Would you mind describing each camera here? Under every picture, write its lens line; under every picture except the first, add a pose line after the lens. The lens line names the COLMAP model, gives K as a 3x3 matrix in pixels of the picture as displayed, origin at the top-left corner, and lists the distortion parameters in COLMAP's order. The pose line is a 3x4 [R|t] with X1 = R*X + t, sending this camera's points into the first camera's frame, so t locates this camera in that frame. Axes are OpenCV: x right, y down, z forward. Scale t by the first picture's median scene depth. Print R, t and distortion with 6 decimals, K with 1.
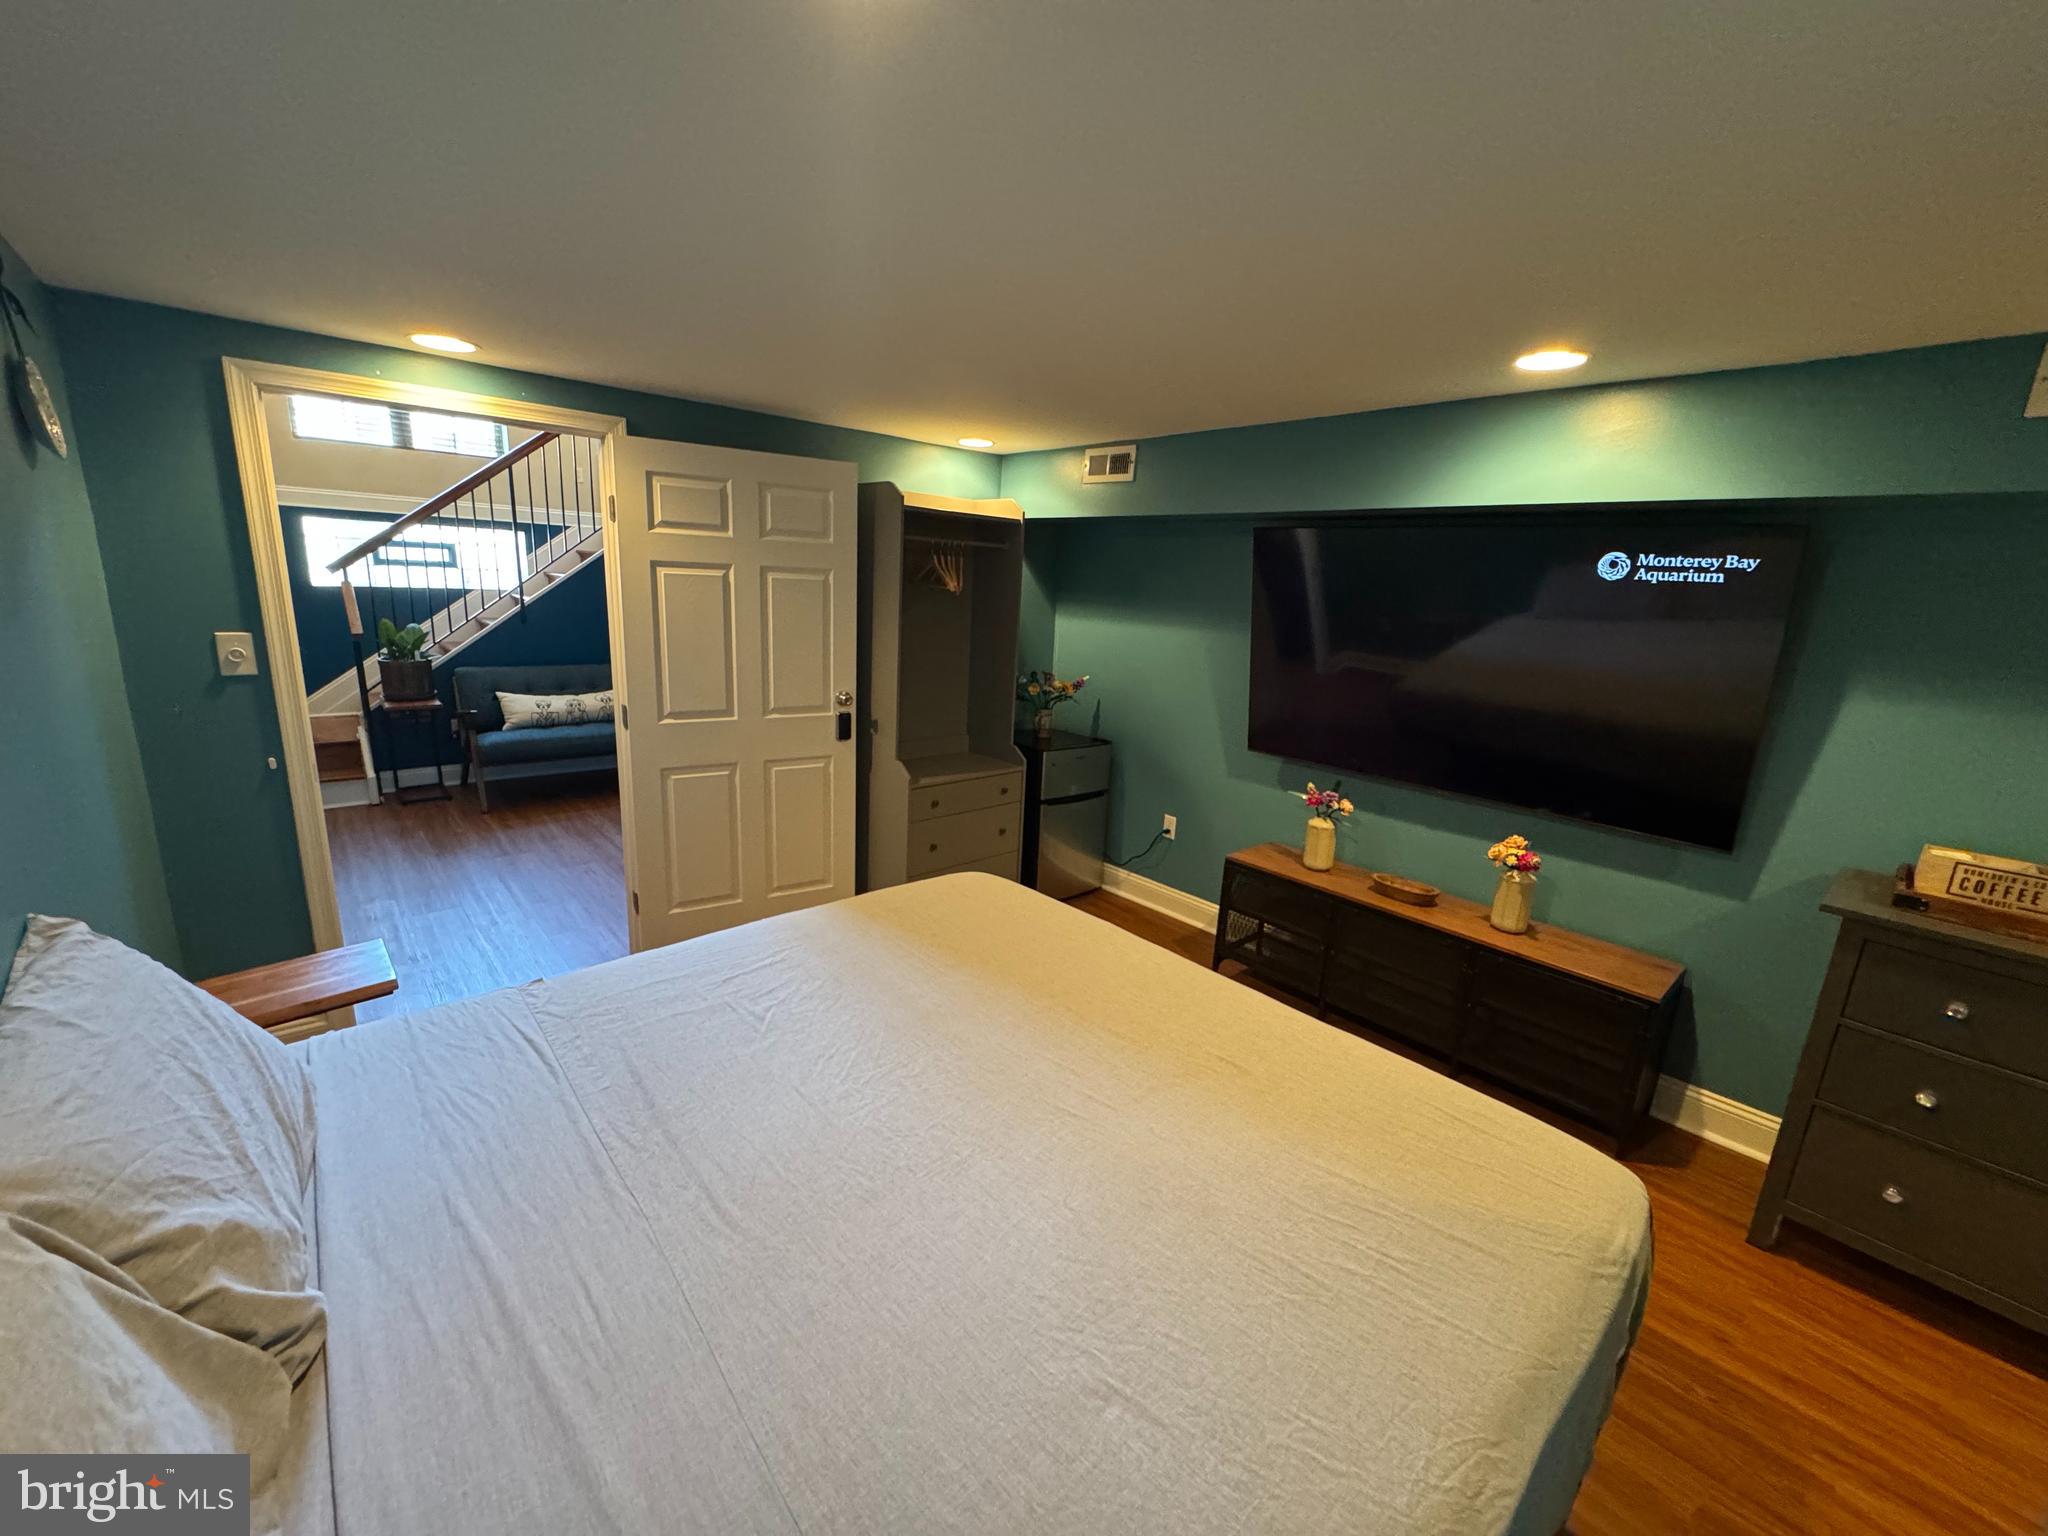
lens RADIAL K [[819.2, 0, 1009.4], [0, 819.2, 765.1], [0, 0, 1]] dist [-0.000339, -0.000713]
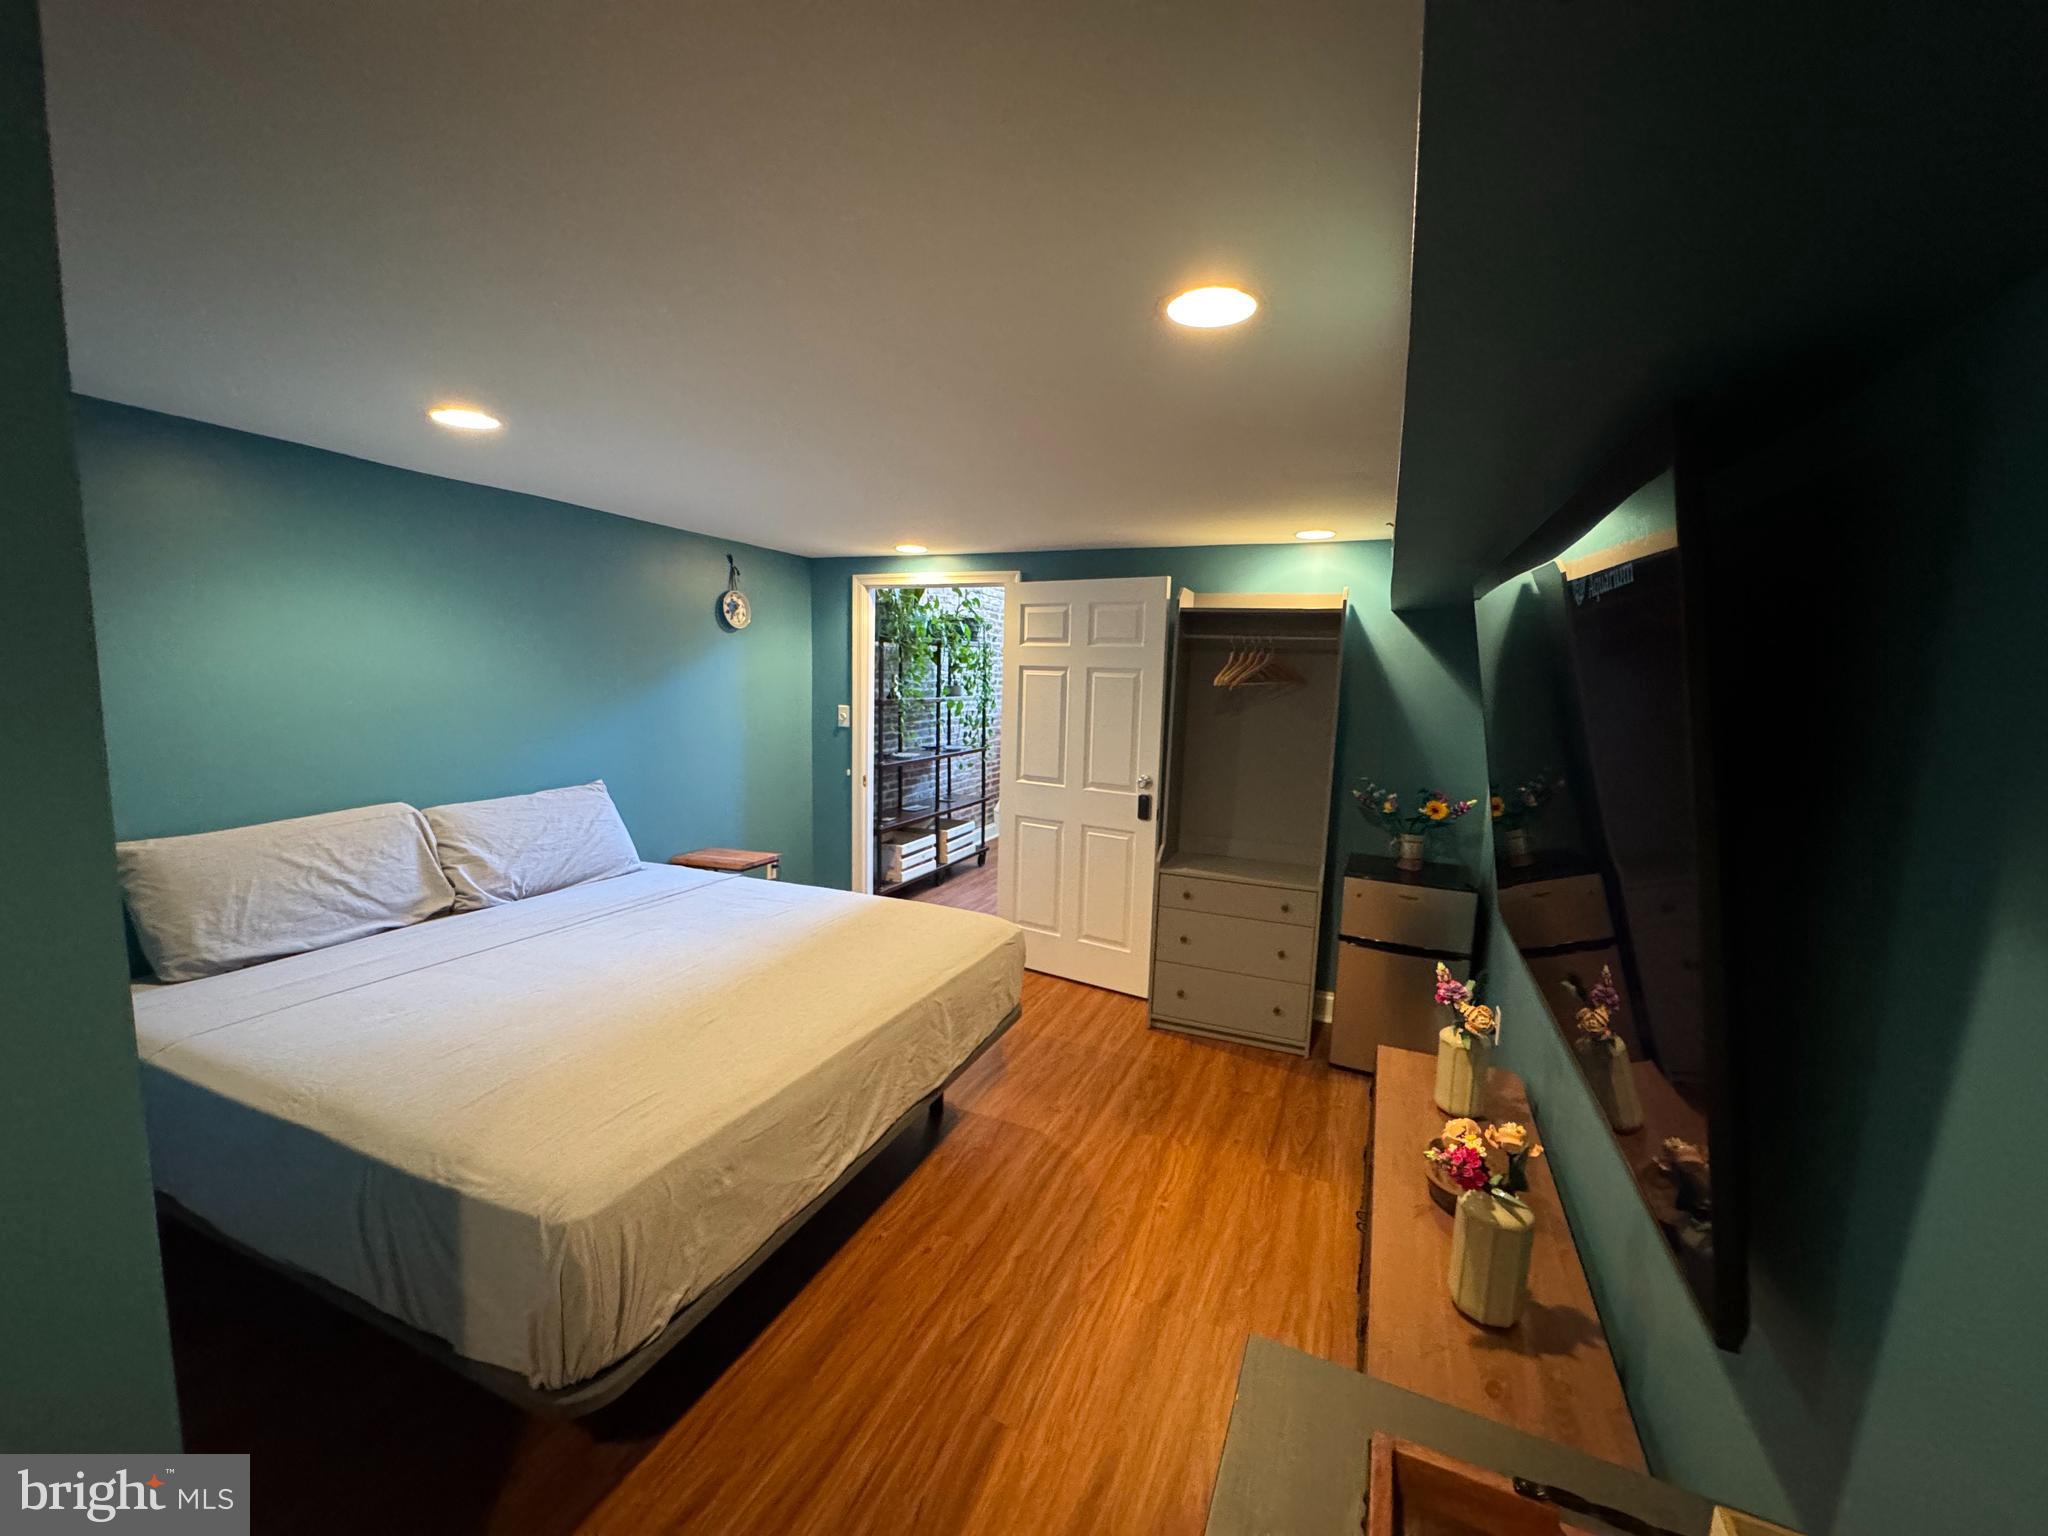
lens RADIAL K [[819.2, 0, 1022.6], [0, 819.2, 763.5], [0, 0, 1]] dist [-0.000339, -0.000713]
pose [[0.423000, 0.065651, -0.903748, 0.926364], [-0.210612, 0.977180, -0.027592, -0.050978], [0.881314, 0.202012, 0.427174, 0.473383]]
